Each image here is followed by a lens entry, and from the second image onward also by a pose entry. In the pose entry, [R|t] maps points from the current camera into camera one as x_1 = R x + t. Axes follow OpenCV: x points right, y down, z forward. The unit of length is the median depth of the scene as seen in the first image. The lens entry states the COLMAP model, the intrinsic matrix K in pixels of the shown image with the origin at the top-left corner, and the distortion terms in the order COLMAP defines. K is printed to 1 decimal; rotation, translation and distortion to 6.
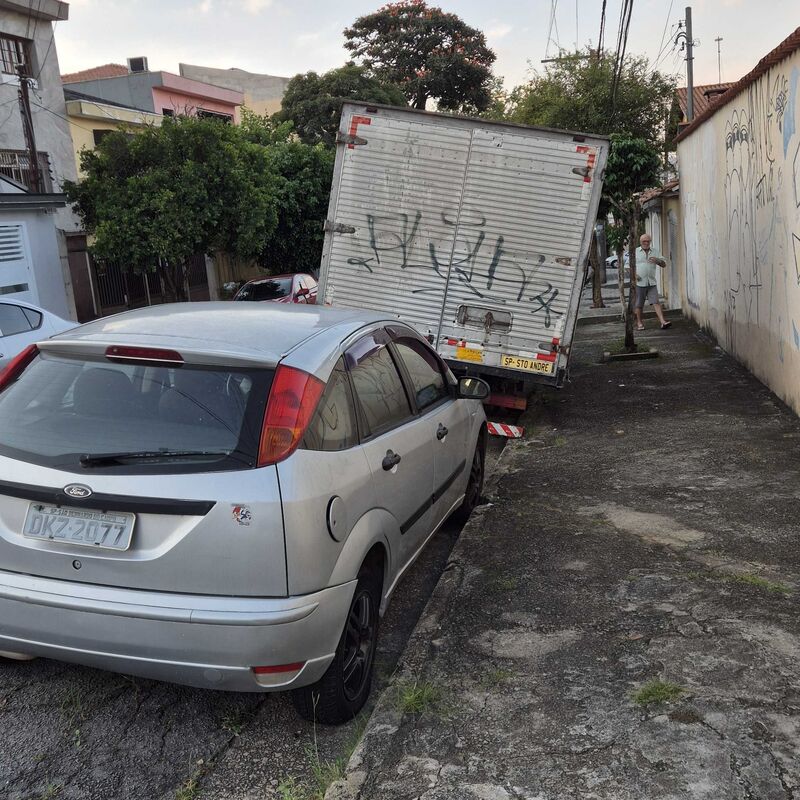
lens RADIAL K [[998.2, 0, 400.0], [0, 998.2, 400.0], [0, 0, 1]] dist [0.092494, -0.085310]
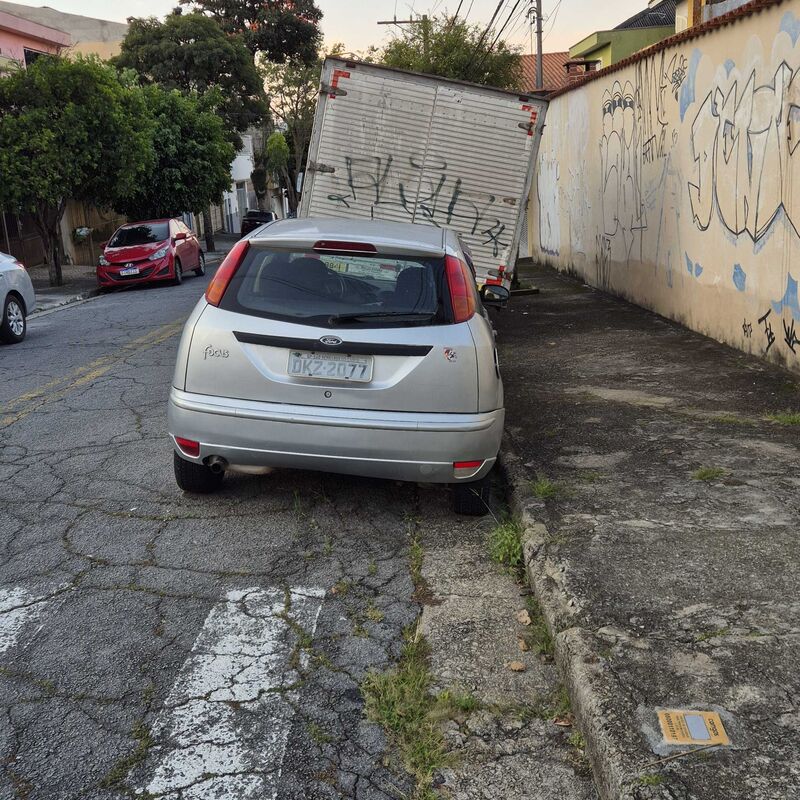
lens RADIAL K [[998.2, 0, 400.0], [0, 998.2, 400.0], [0, 0, 1]] dist [0.092494, -0.085310]
pose [[0.977995, -0.017810, 0.207866, -0.218576], [0.009651, 0.999145, 0.040203, 0.050001], [-0.208404, -0.037312, 0.977331, -0.157915]]
